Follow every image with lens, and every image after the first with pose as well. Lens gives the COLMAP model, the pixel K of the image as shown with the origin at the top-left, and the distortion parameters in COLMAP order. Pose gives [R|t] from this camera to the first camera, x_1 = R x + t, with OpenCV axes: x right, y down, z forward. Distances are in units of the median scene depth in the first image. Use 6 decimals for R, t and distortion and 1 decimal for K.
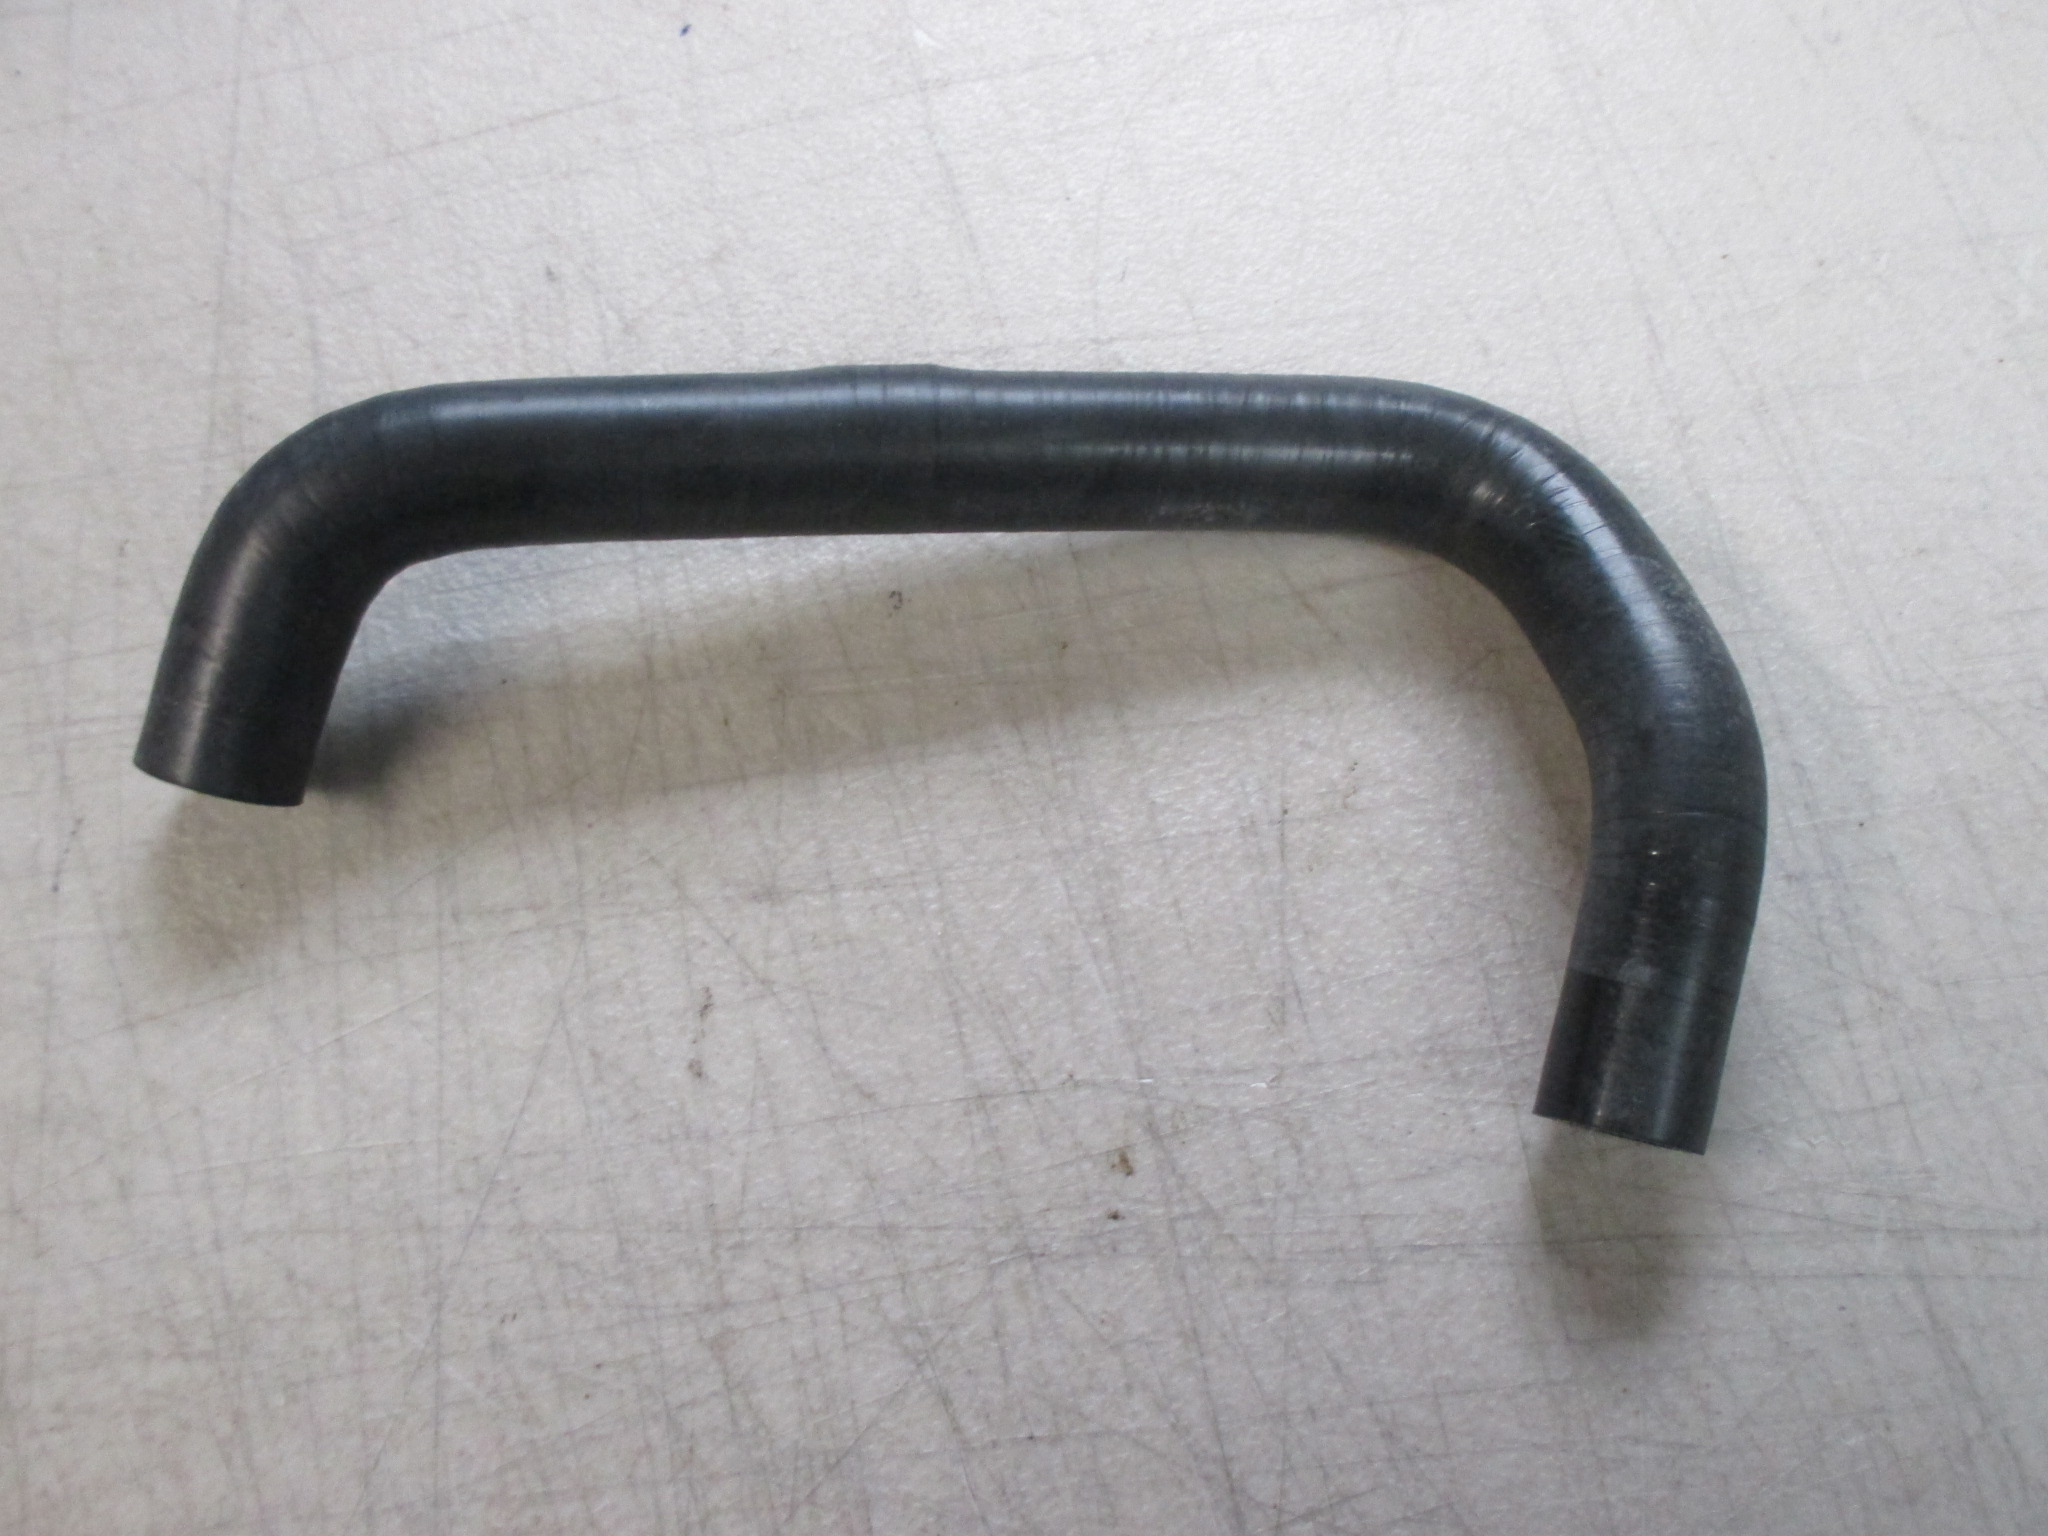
lens RADIAL K [[2195.8, 0, 1024.0], [0, 2195.8, 768.0], [0, 0, 1]] dist [-0.064757, 0.011187]
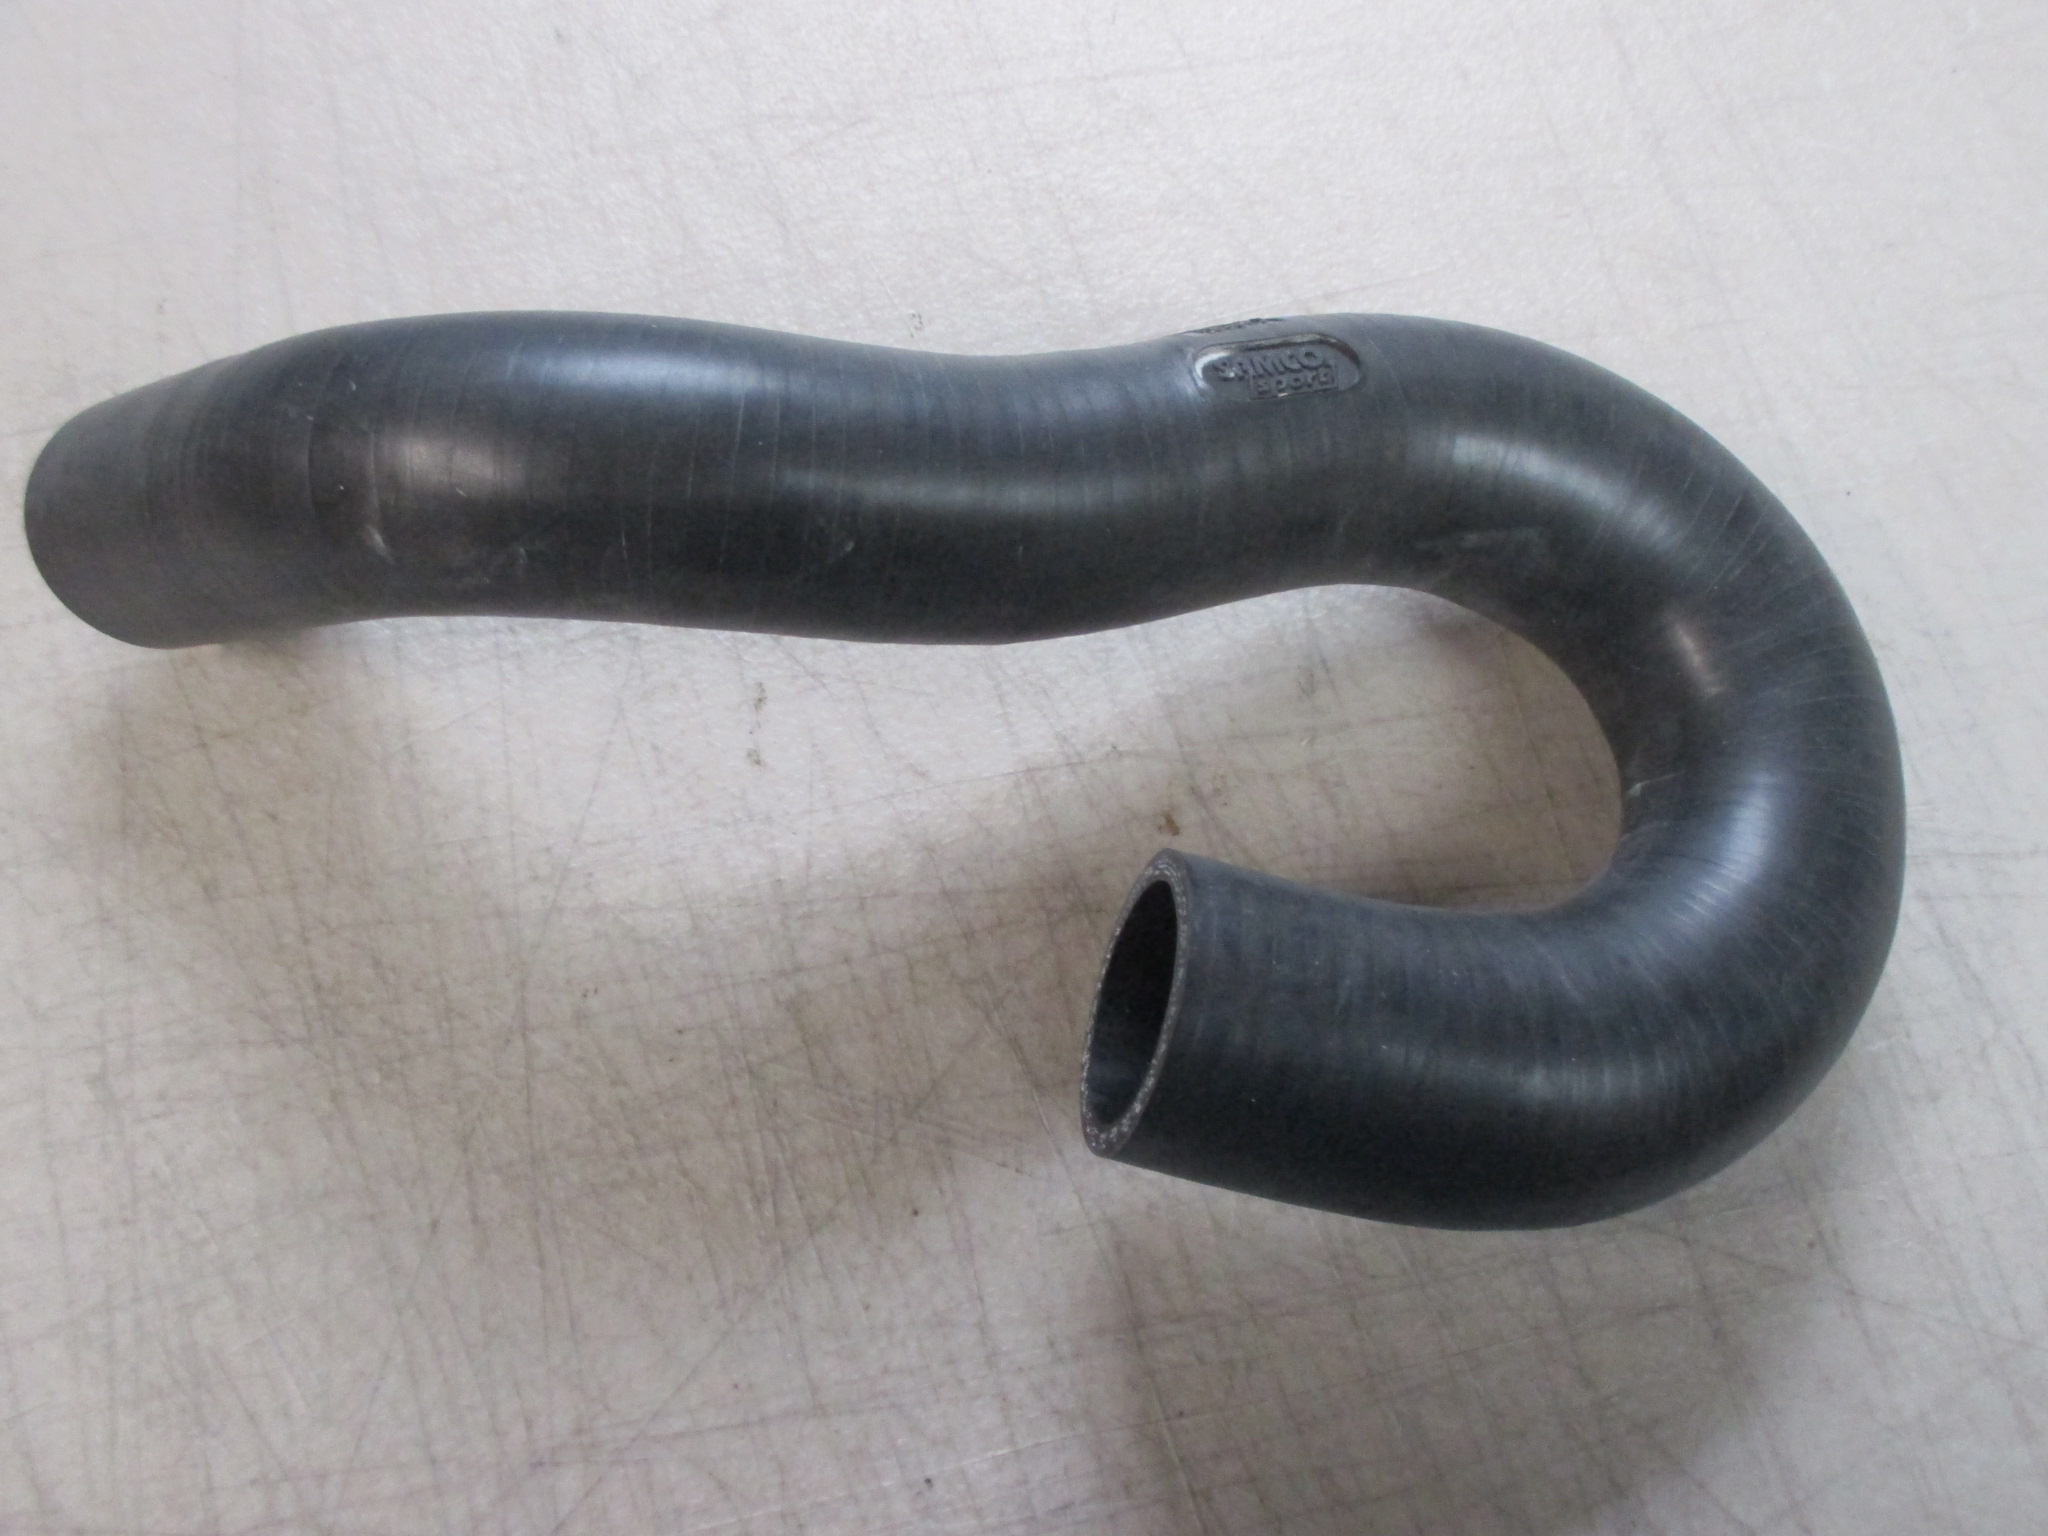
lens RADIAL K [[2195.8, 0, 1024.0], [0, 2195.8, 768.0], [0, 0, 1]] dist [-0.064757, 0.011187]
pose [[0.998460, -0.049832, 0.024385, -0.048043], [0.049402, 0.998618, 0.017925, 0.131022], [-0.025245, -0.016692, 0.999542, -0.043521]]
